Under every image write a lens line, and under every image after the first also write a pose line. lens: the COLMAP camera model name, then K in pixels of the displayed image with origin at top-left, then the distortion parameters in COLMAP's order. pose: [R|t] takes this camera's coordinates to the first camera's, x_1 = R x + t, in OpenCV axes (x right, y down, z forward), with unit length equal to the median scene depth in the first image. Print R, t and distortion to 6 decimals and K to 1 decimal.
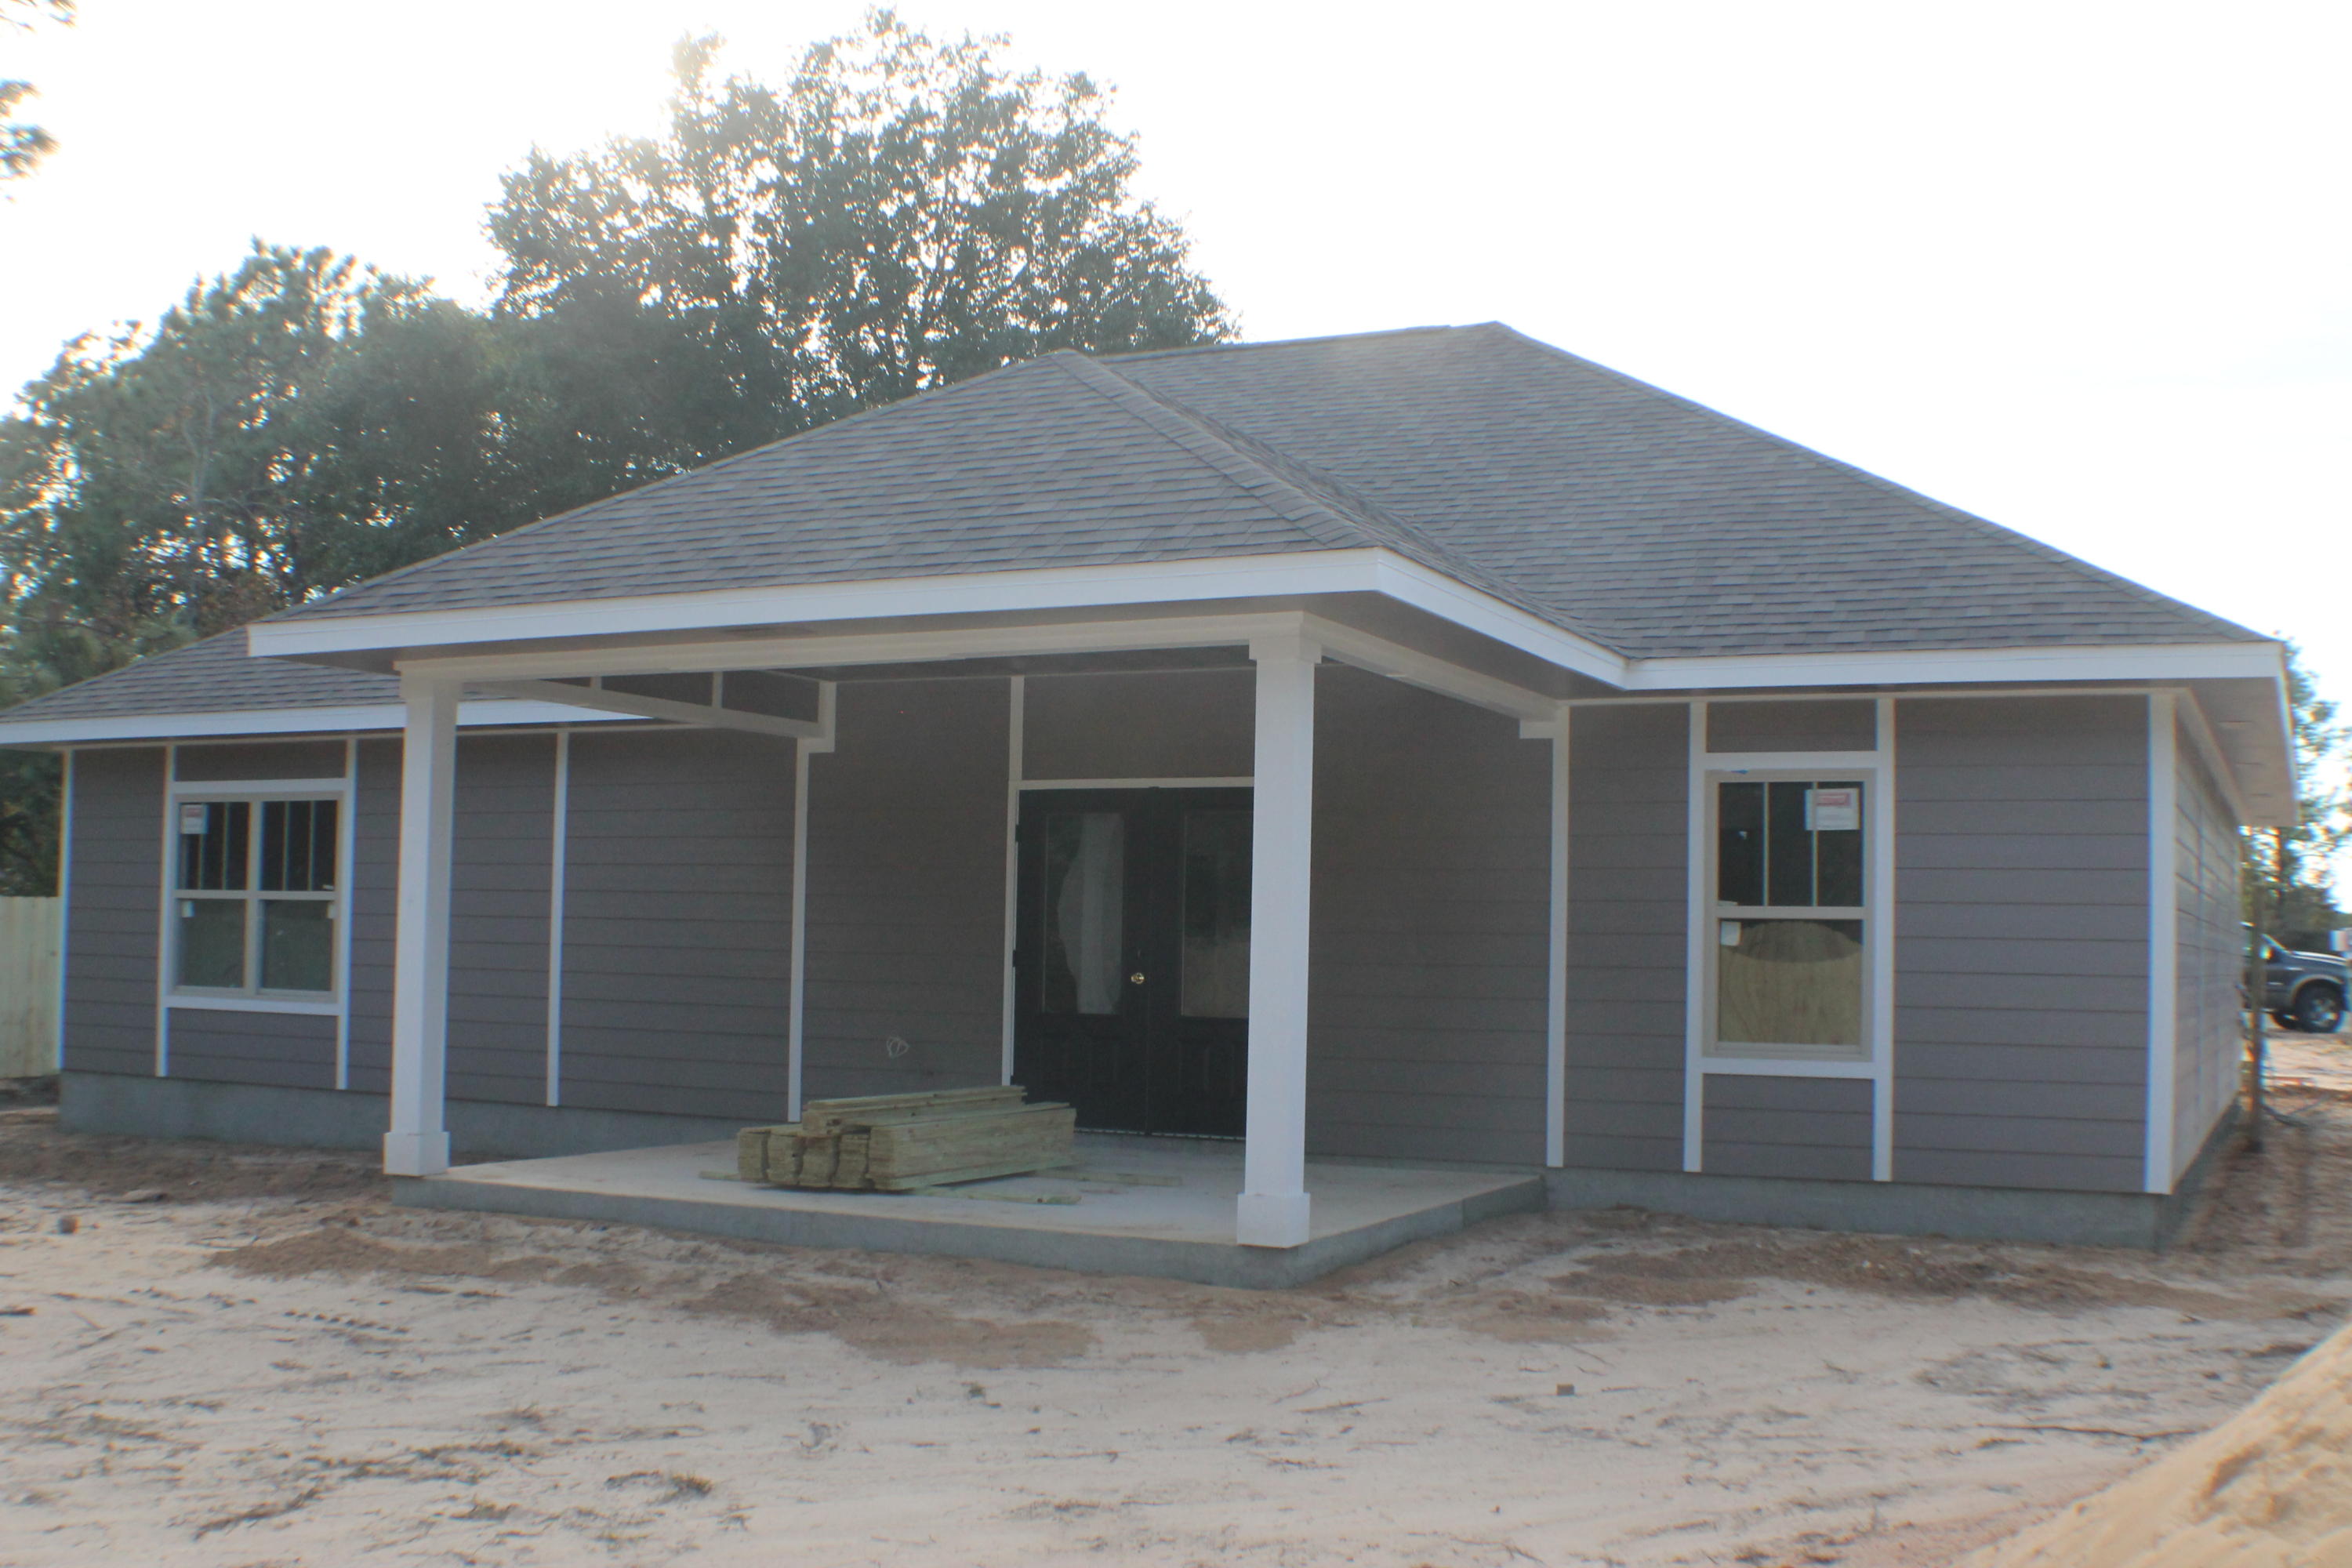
lens RADIAL K [[2316.4, 0, 1176.0], [0, 2316.4, 784.0], [0, 0, 1]] dist [-0.010643, -0.003656]
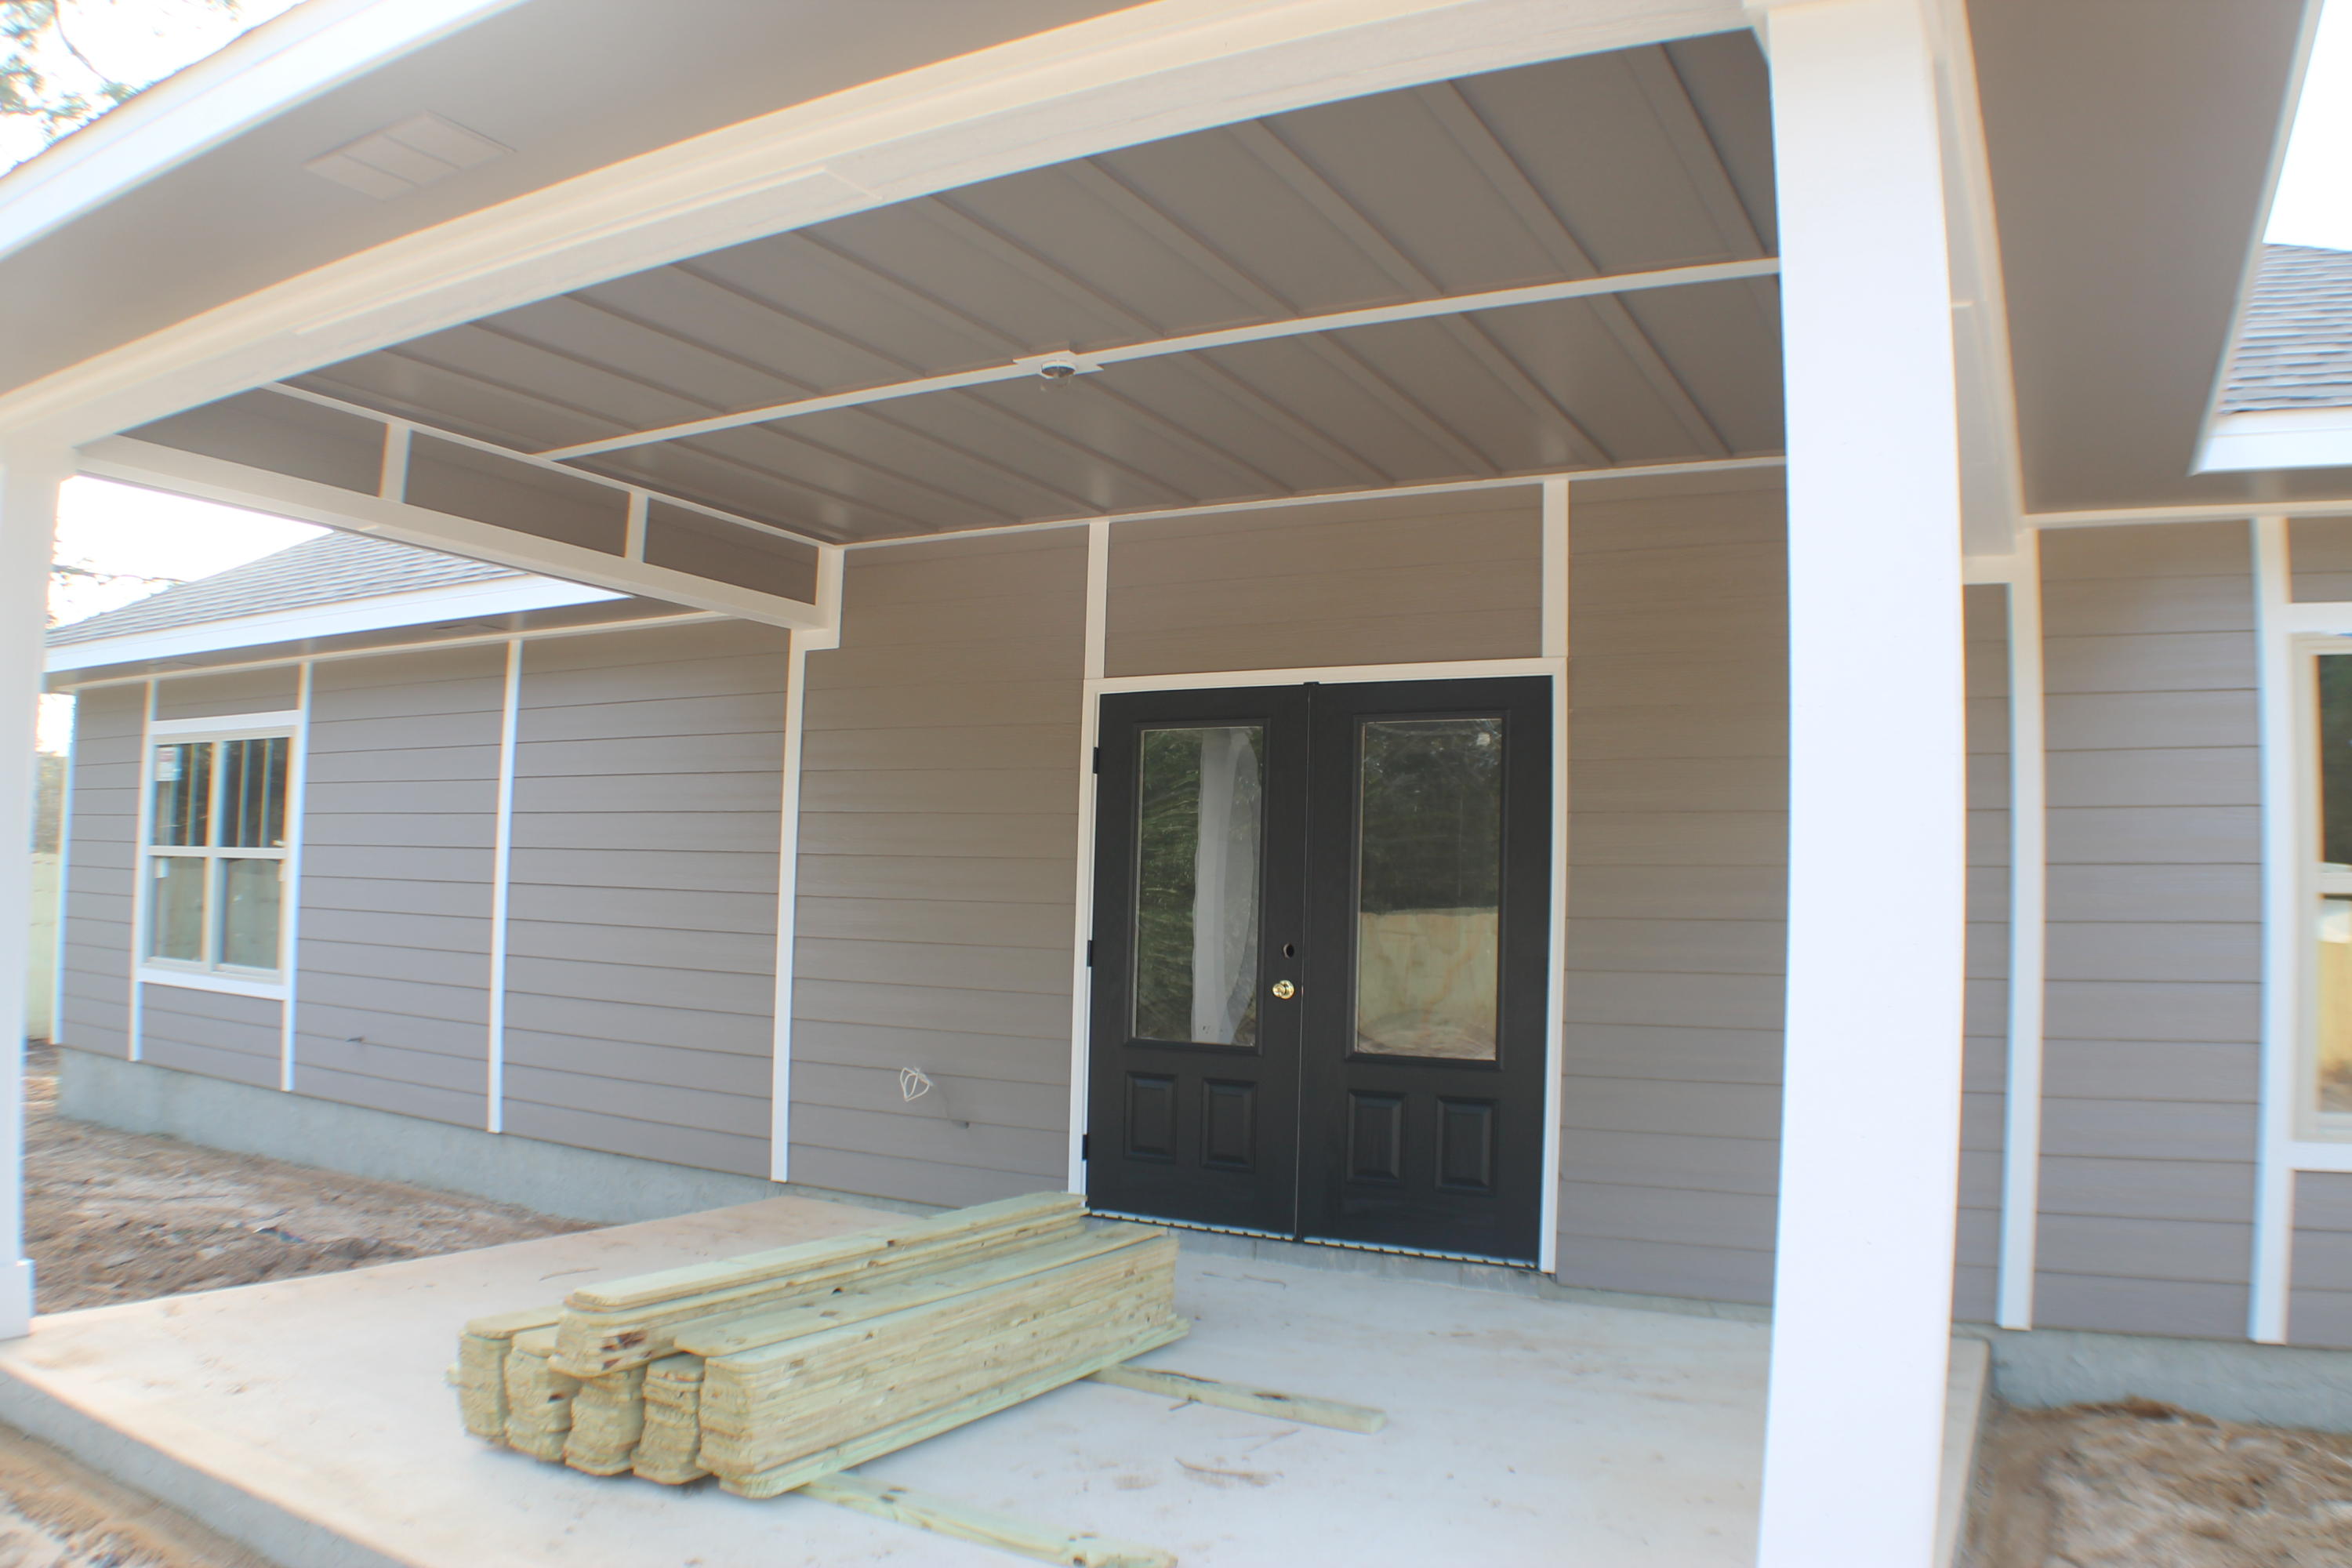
lens RADIAL K [[1708.0, 0, 1176.0], [0, 1708.0, 784.0], [0, 0, 1]] dist [-0.118538, -0.000689]
pose [[0.998336, 0.004977, -0.057446, -0.018412], [-0.005385, 0.999961, -0.006945, 0.031004], [0.057410, 0.007242, 0.998324, 0.519458]]
